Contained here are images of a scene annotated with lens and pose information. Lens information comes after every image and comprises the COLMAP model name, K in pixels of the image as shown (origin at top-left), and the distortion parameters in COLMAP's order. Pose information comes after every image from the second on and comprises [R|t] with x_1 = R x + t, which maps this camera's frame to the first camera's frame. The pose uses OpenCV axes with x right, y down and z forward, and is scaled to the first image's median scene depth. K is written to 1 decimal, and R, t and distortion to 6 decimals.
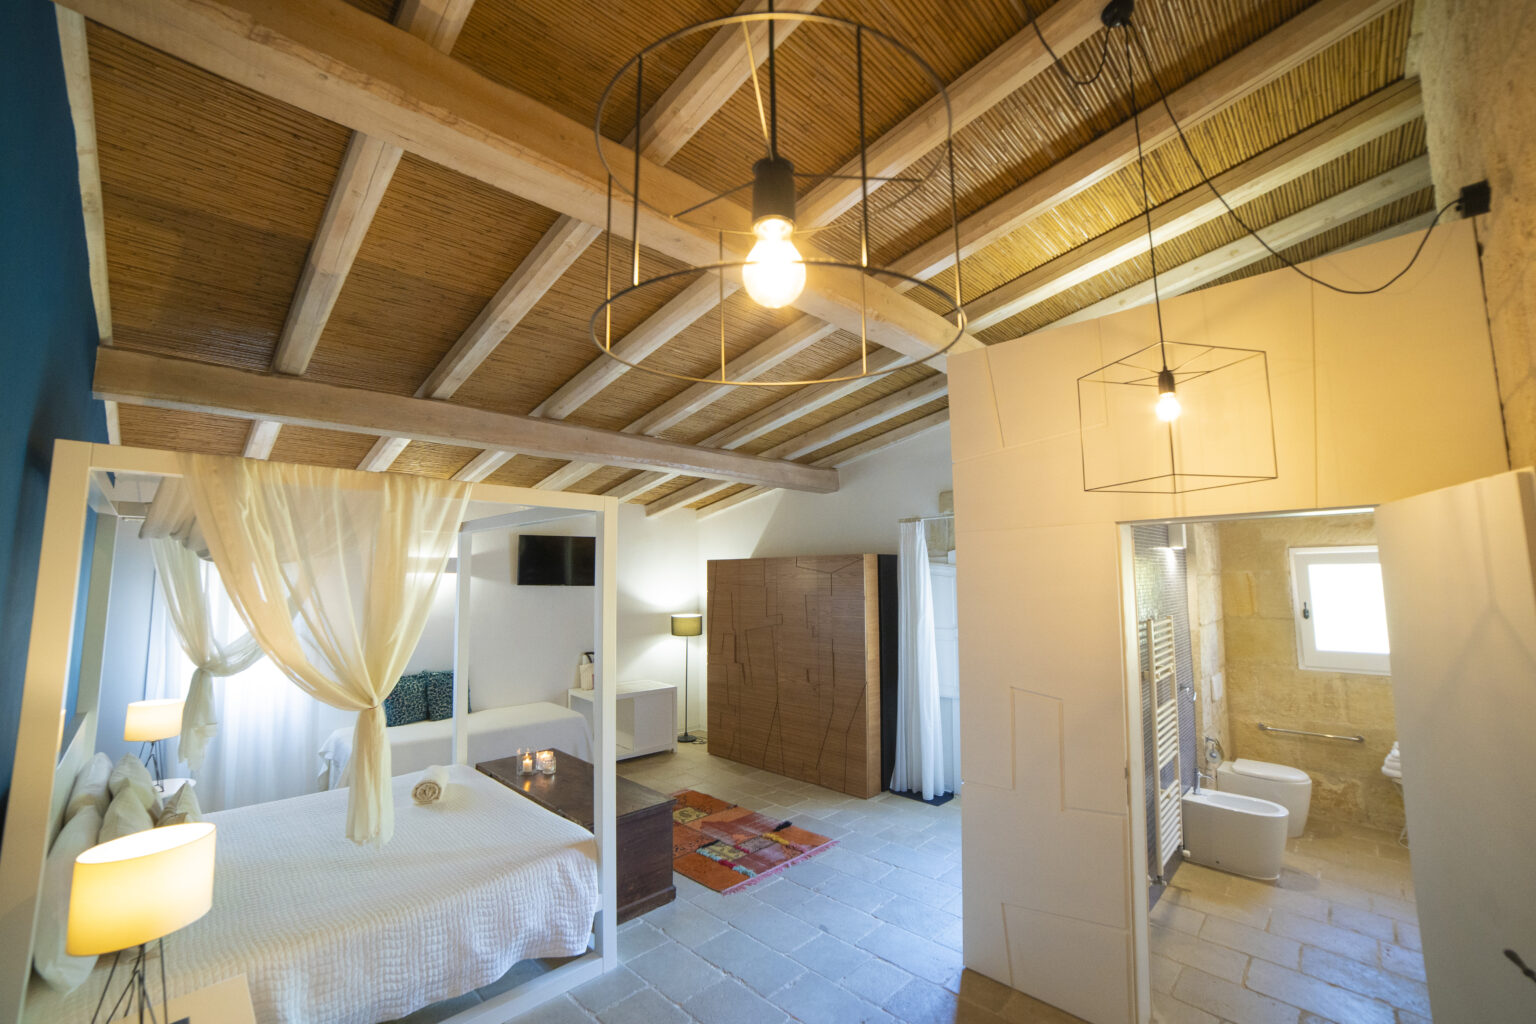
lens RADIAL K [[647.1, 0, 768.0], [0, 647.1, 512.0], [0, 0, 1]] dist [-0.094488, 0.040117]
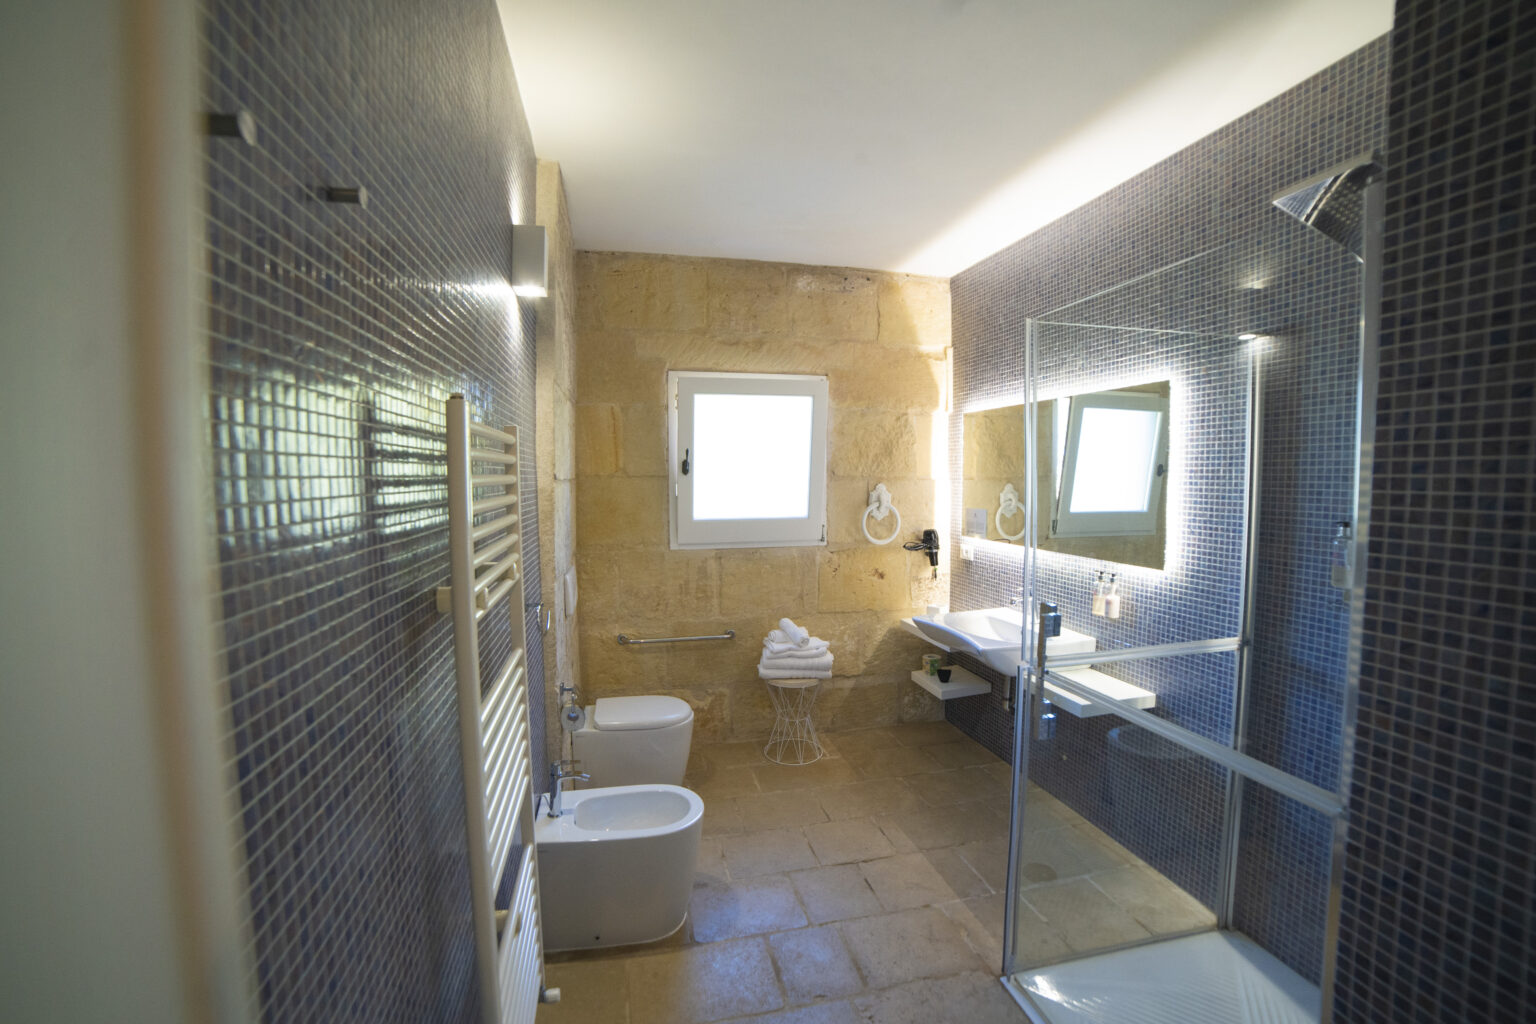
lens RADIAL K [[647.1, 0, 768.0], [0, 647.1, 512.0], [0, 0, 1]] dist [-0.094488, 0.040117]
pose [[0.547633, -0.043285, 0.835598, 0.335169], [-0.083286, 0.990881, 0.105913, 0.133326], [-0.832563, -0.127596, 0.539035, 0.544800]]
